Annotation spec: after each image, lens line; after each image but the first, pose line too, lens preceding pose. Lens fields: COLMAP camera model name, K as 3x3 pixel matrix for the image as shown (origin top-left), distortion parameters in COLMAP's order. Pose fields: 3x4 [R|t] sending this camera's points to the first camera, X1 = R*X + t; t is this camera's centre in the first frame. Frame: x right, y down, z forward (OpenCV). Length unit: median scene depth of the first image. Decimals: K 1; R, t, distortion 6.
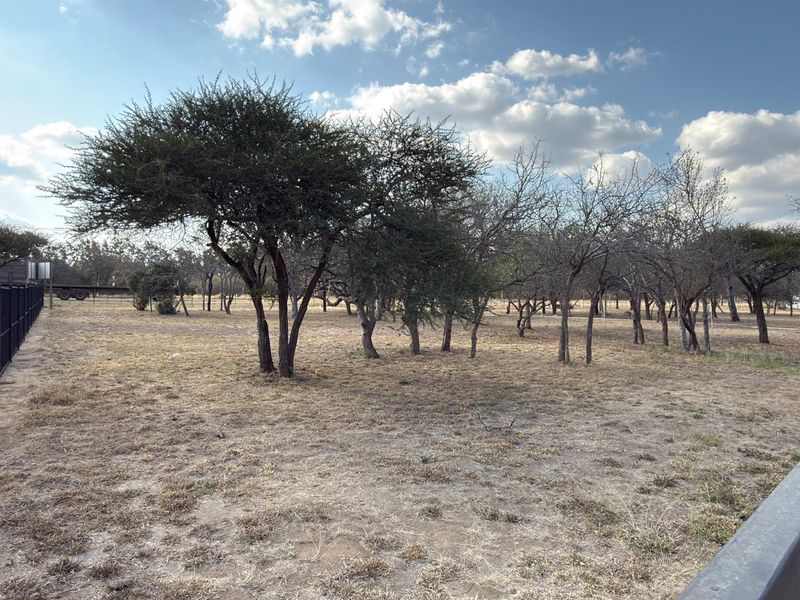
lens RADIAL K [[800.9, 0, 400.0], [0, 800.9, 300.0], [0, 0, 1]] dist [-0.003168, 0.002885]
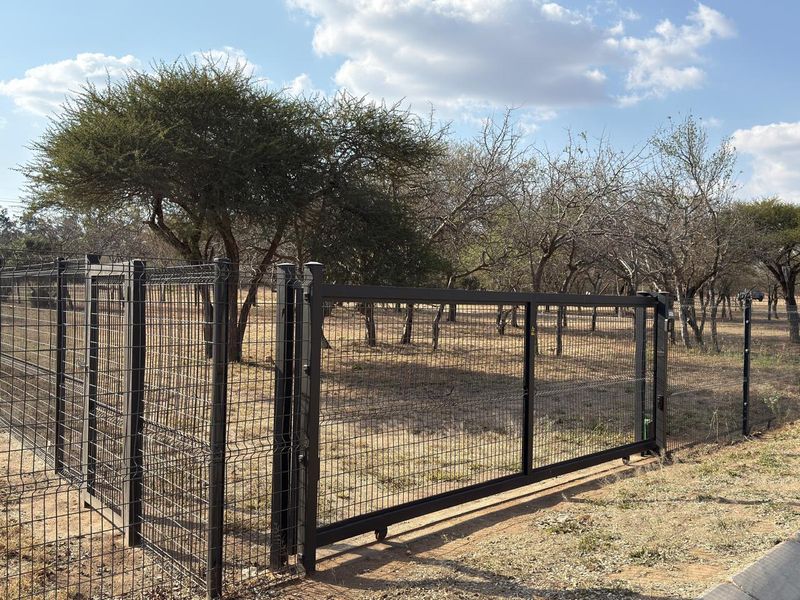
lens RADIAL K [[792.2, 0, 400.0], [0, 792.2, 300.0], [0, 0, 1]] dist [0.195782, -0.466568]
pose [[0.998273, 0.006875, 0.058349, -0.000425], [-0.008139, 0.999737, 0.021460, -0.004584], [-0.058186, -0.021898, 0.998066, 0.141925]]
